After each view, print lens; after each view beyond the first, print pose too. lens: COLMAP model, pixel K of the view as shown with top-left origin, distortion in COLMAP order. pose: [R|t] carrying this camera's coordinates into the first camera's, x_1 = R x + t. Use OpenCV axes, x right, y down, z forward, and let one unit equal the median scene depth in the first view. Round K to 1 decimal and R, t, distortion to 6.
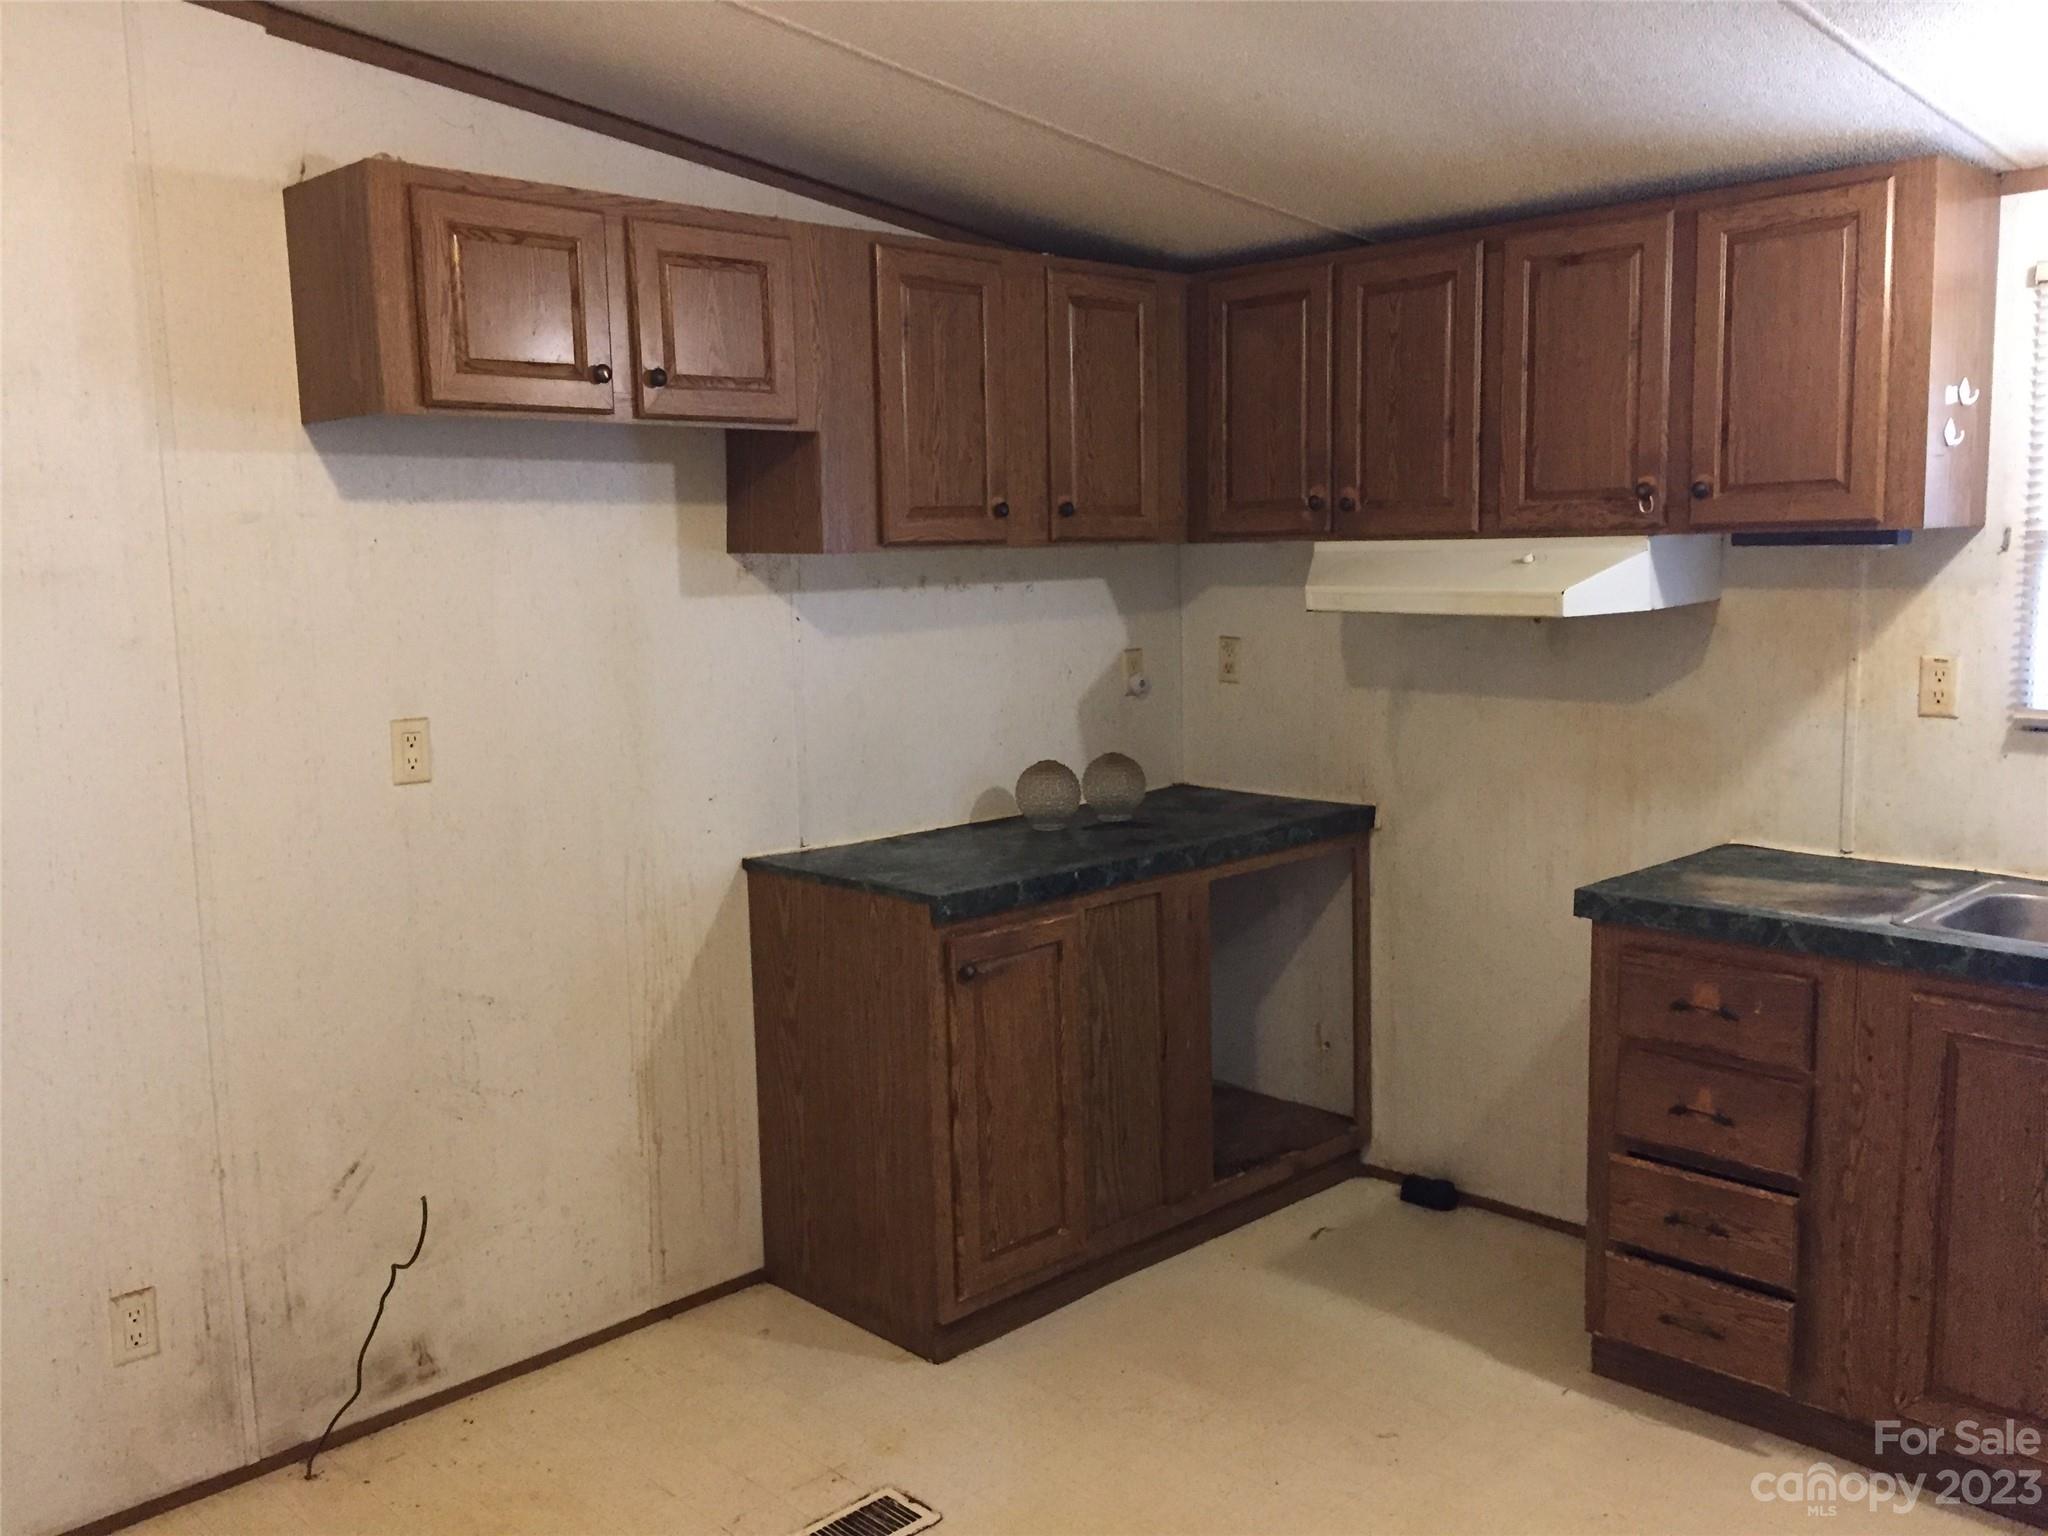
lens RADIAL K [[1752.2, 0, 1017.6], [0, 1752.2, 768.7], [0, 0, 1]] dist [0.080364, -0.102744]
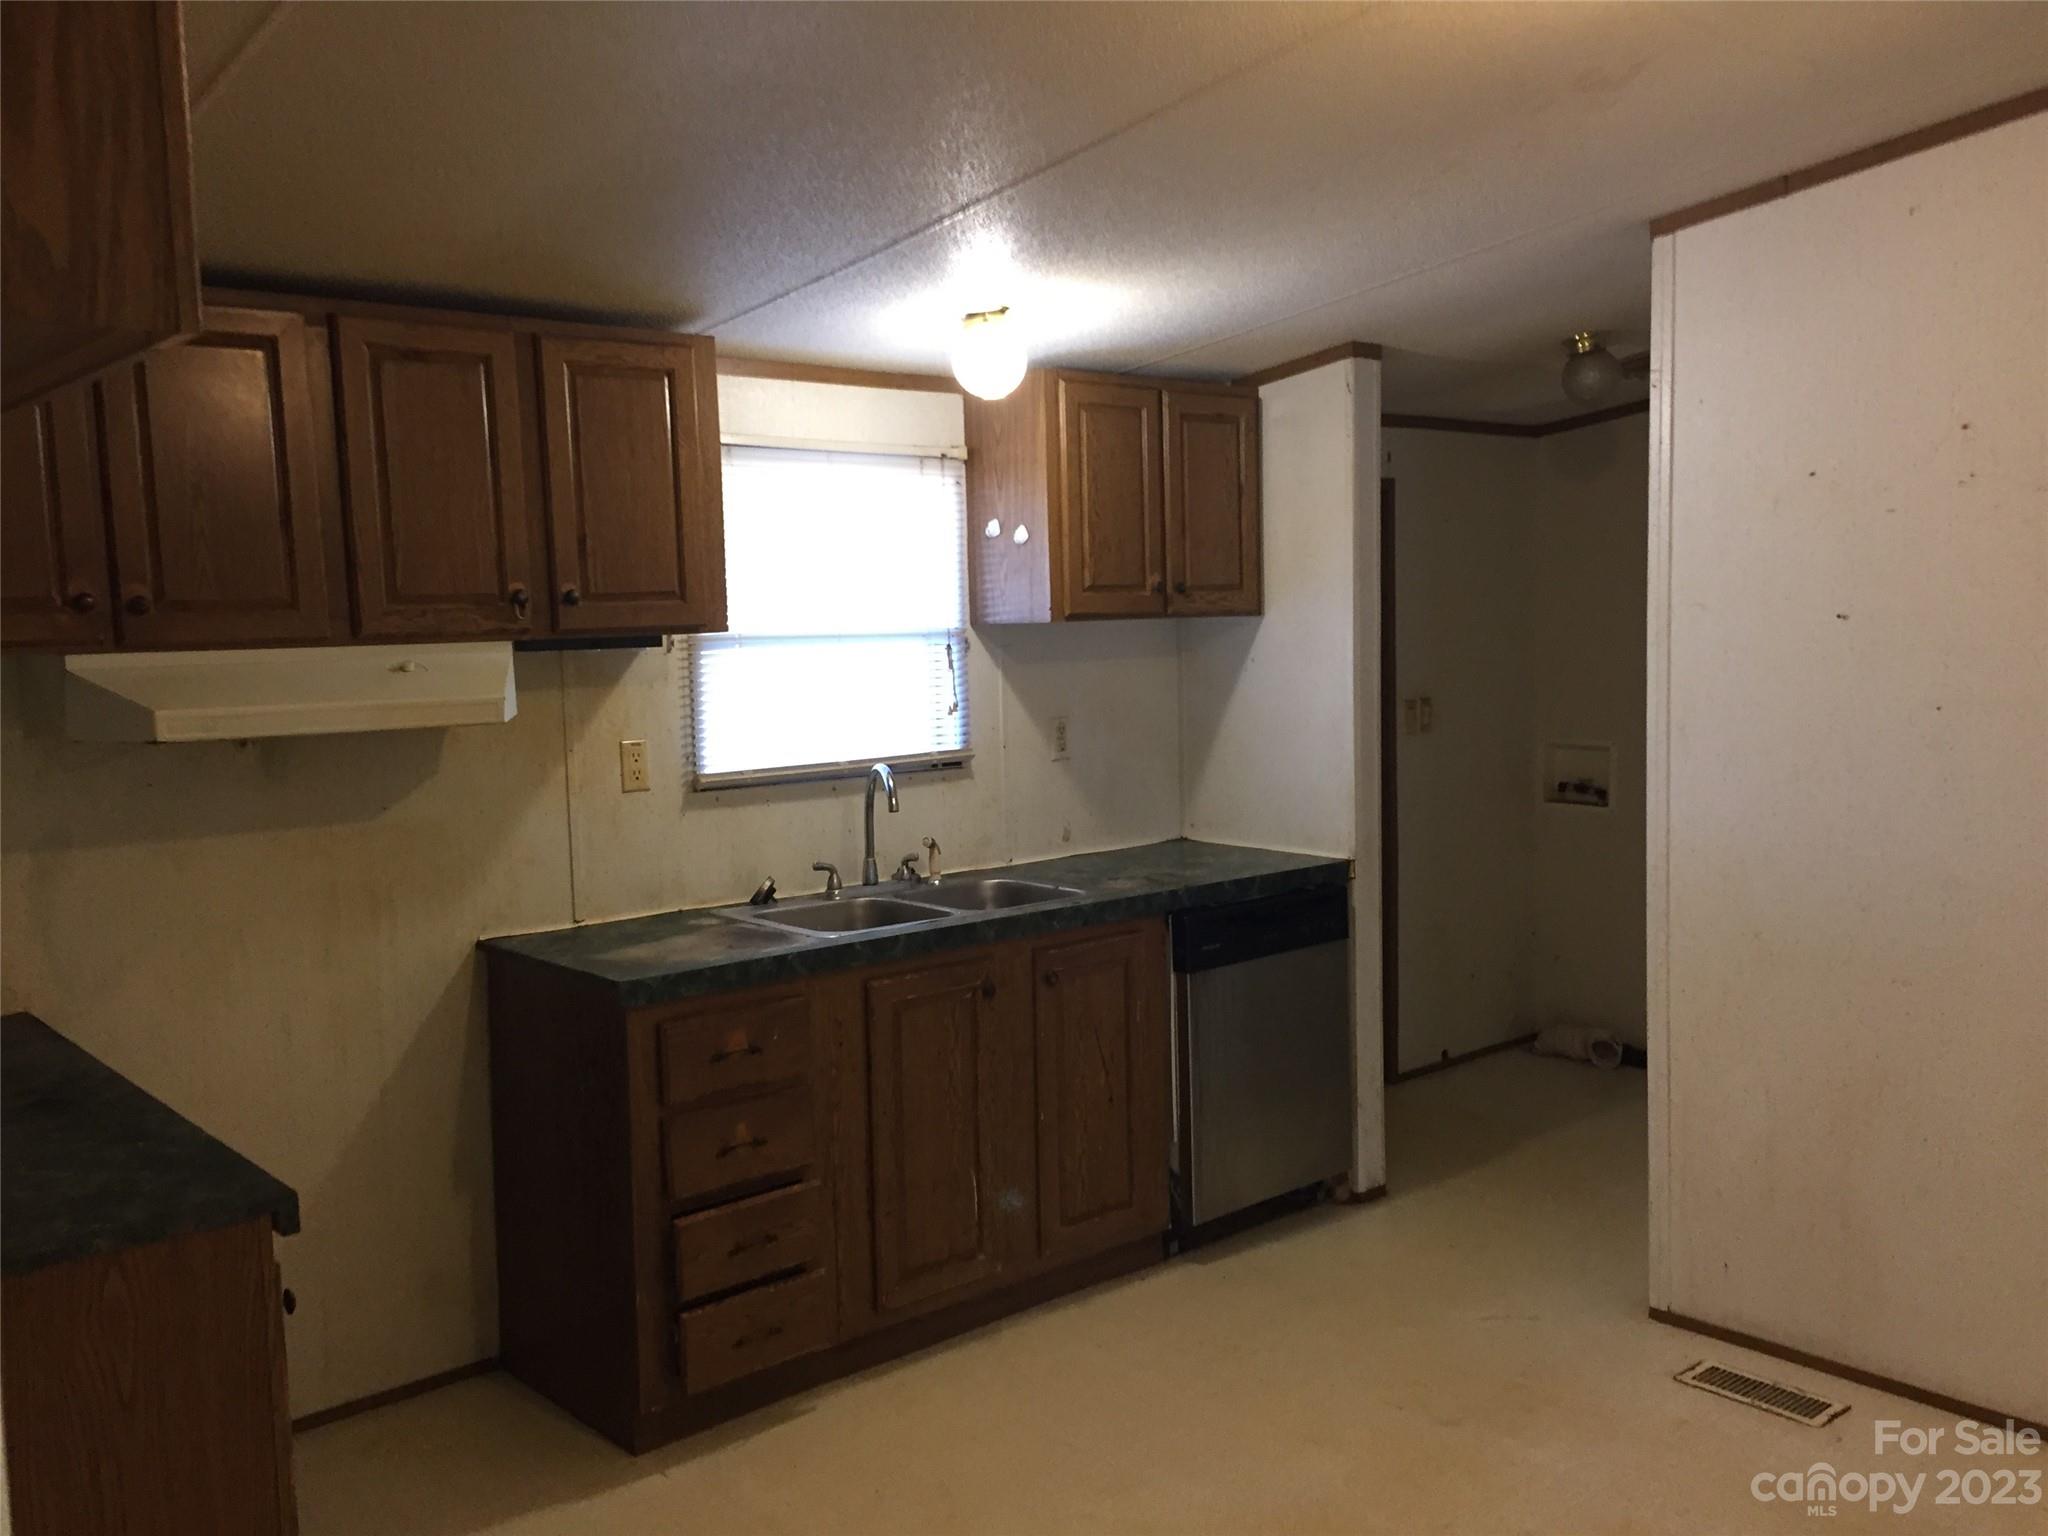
lens RADIAL K [[1752.2, 0, 1006.0], [0, 1752.2, 780.9], [0, 0, 1]] dist [0.080364, -0.102744]
pose [[0.067344, -0.078861, 0.994608, -0.626351], [0.157219, 0.985256, 0.067475, -0.074477], [-0.985265, 0.151827, 0.078749, 0.637653]]
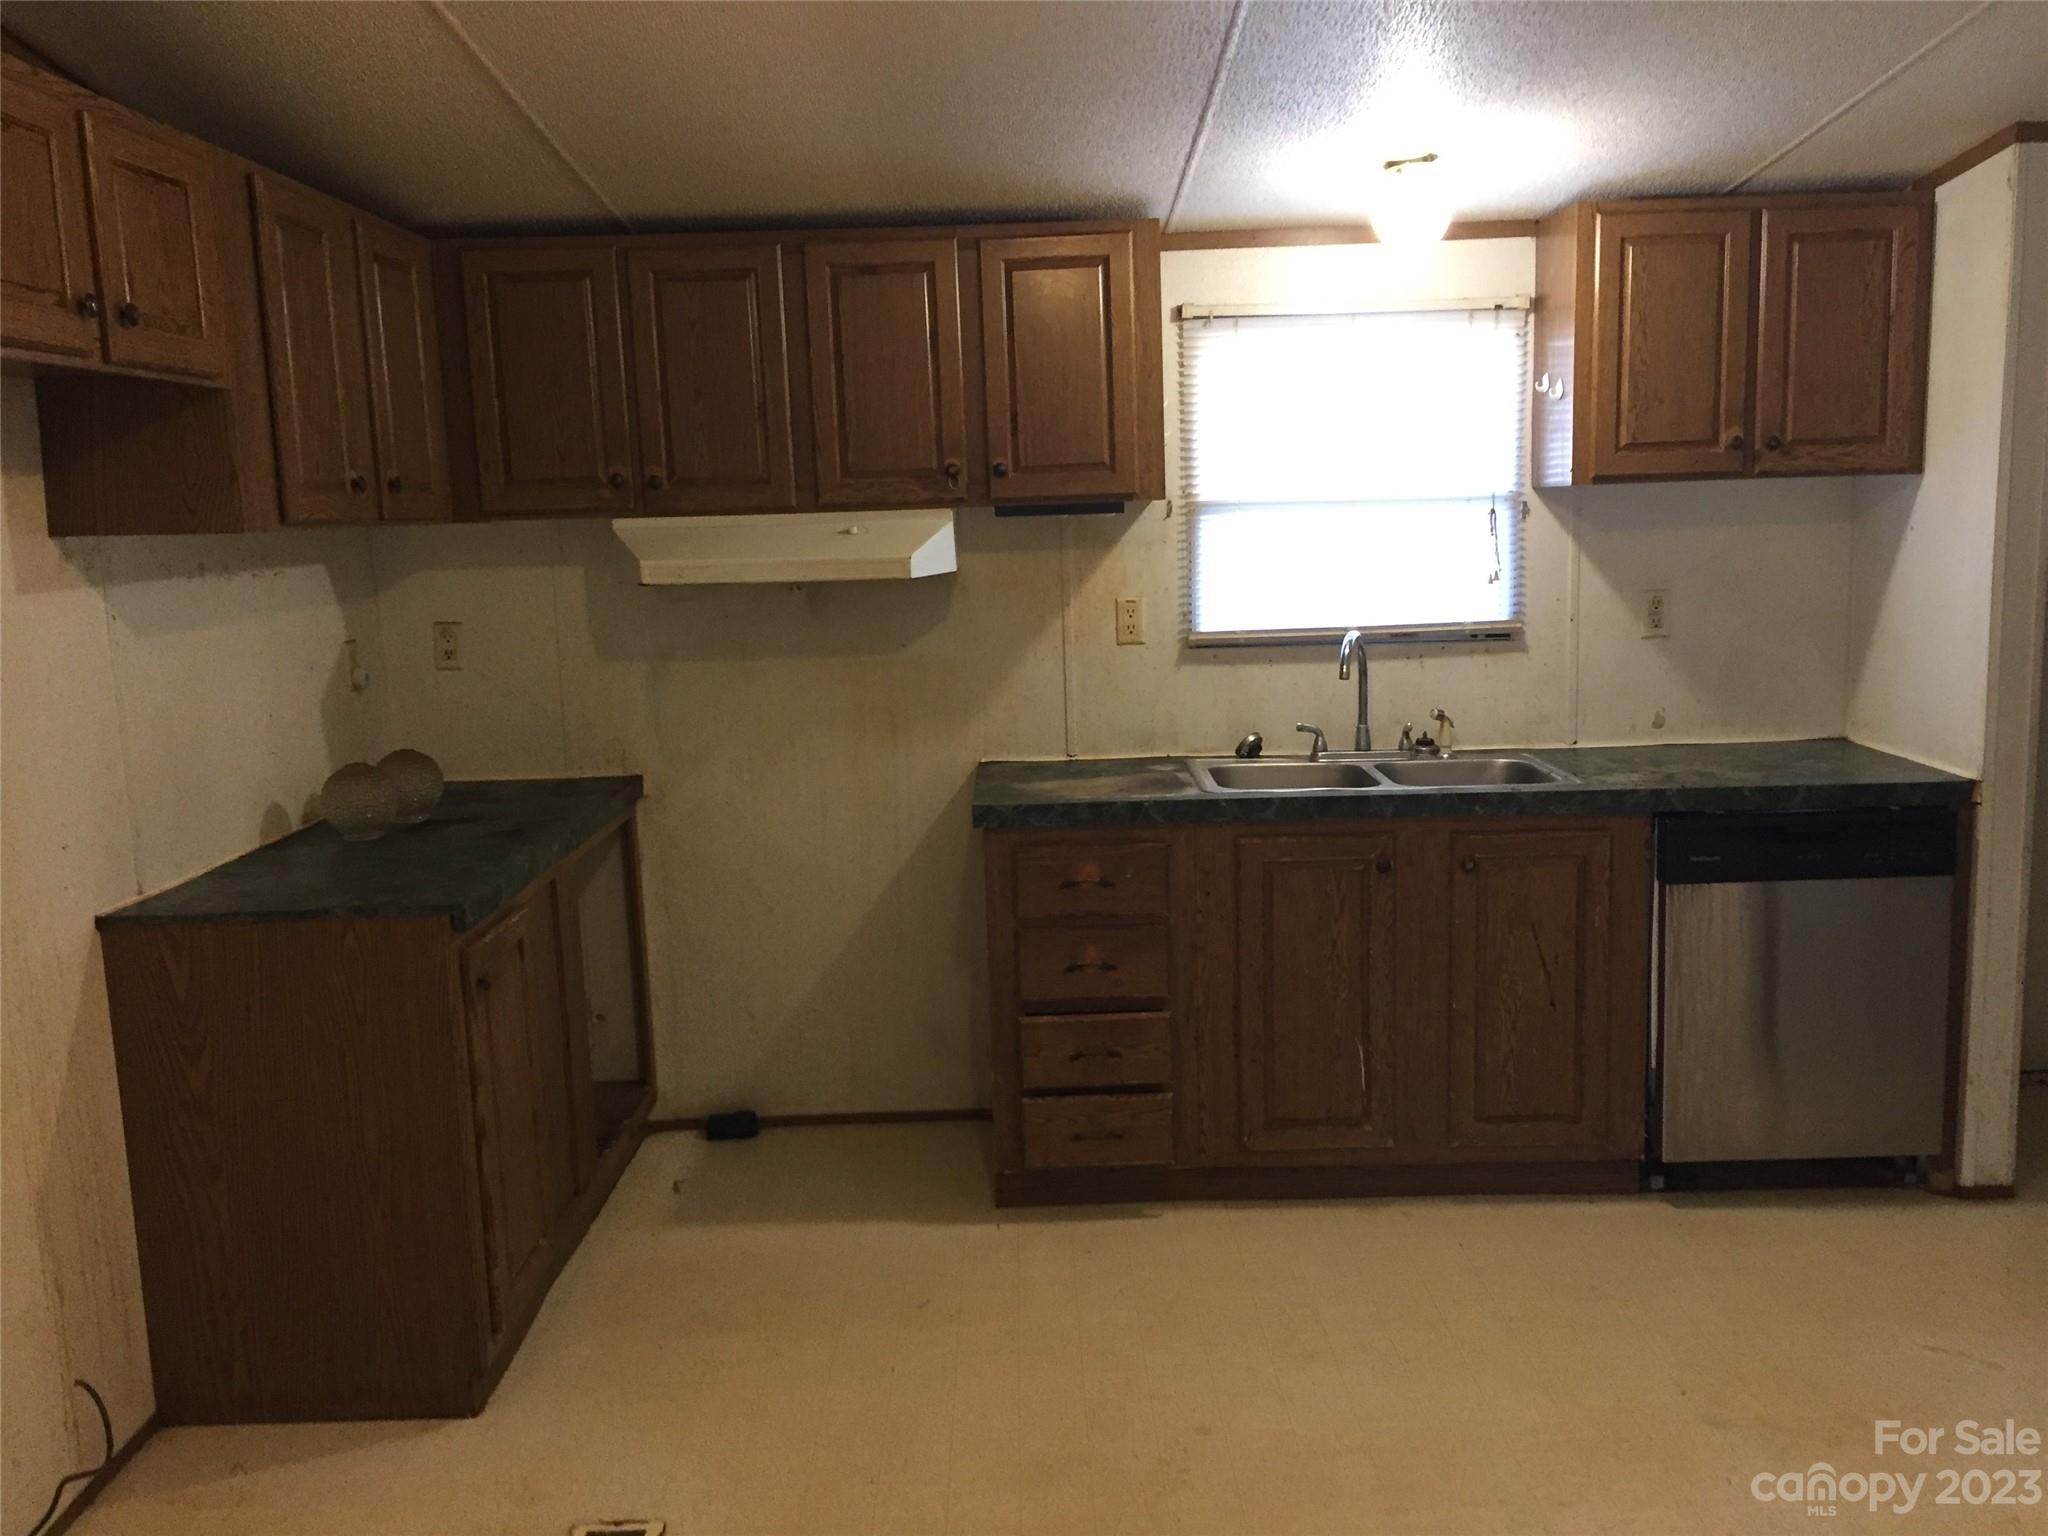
lens RADIAL K [[1752.2, 0, 1013.6], [0, 1752.2, 764.6], [0, 0, 1]] dist [0.080364, -0.102744]
pose [[0.699931, -0.110728, 0.705575, -0.460990], [0.112598, 0.992662, 0.044085, -0.007326], [-0.705279, 0.048590, 0.707263, 0.136136]]
